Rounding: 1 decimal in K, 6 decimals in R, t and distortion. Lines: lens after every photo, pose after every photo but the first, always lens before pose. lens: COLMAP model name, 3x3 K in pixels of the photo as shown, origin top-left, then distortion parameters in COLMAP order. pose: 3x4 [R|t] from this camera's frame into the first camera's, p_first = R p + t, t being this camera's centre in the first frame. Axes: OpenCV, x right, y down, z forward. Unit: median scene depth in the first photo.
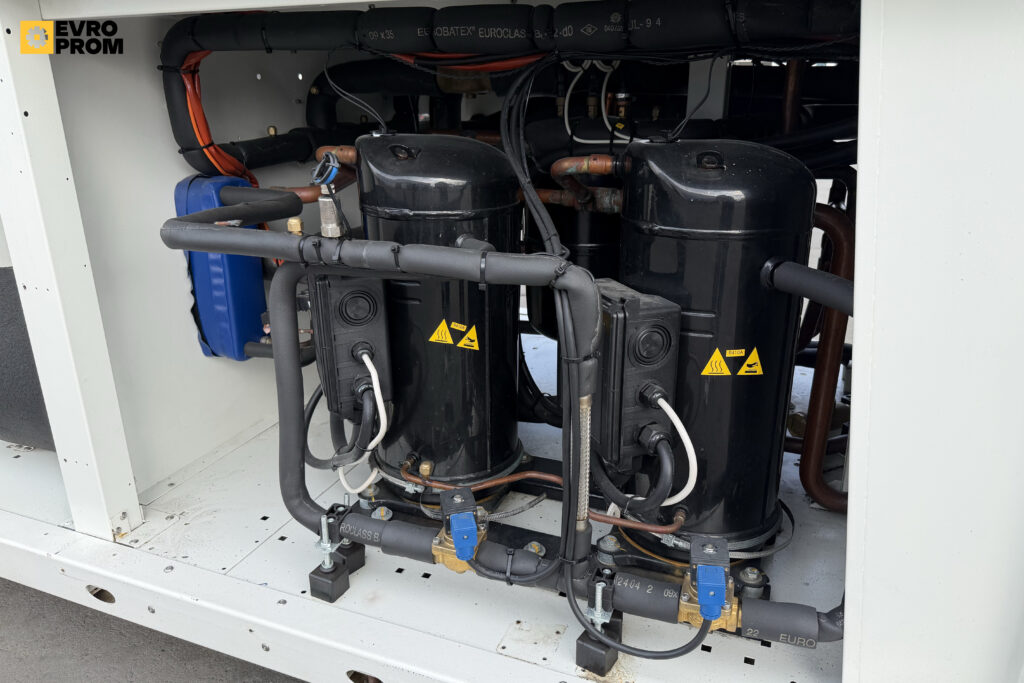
lens RADIAL K [[724.5, 0, 516.5], [0, 724.5, 331.6], [0, 0, 1]] dist [0.017055, -0.029463]
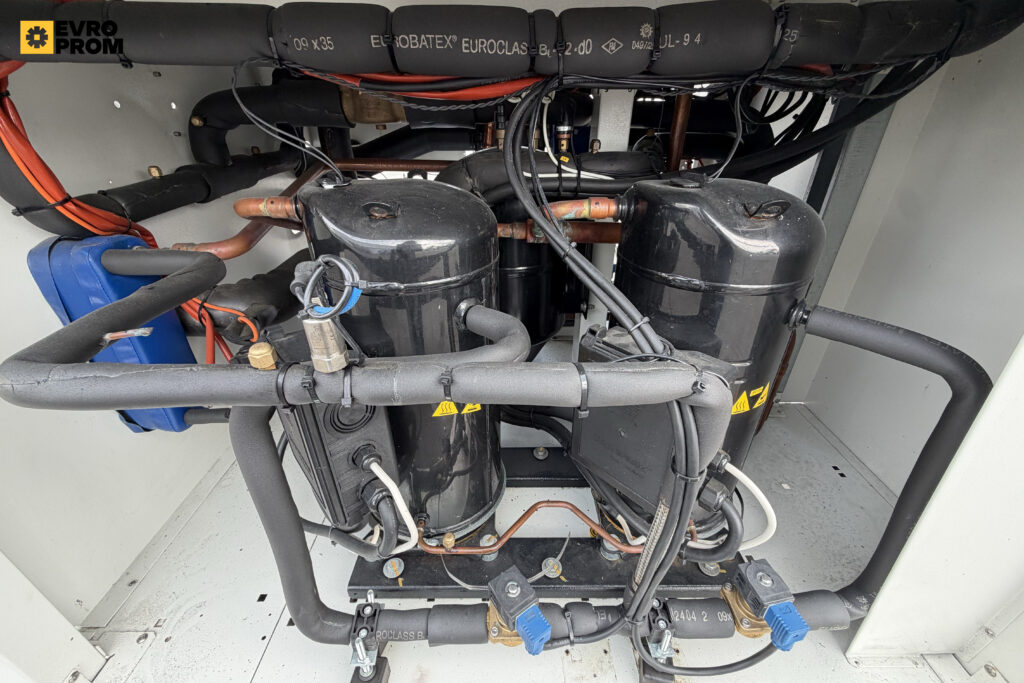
lens RADIAL K [[416.0, 0, 517.9], [0, 416.0, 339.6], [0, 0, 1]] dist [-0.006628, 0.001973]
pose [[0.928207, -0.173469, 0.329152, -0.160926], [0.114469, 0.974895, 0.190986, -0.154099], [-0.354019, -0.139597, 0.924761, 0.440666]]
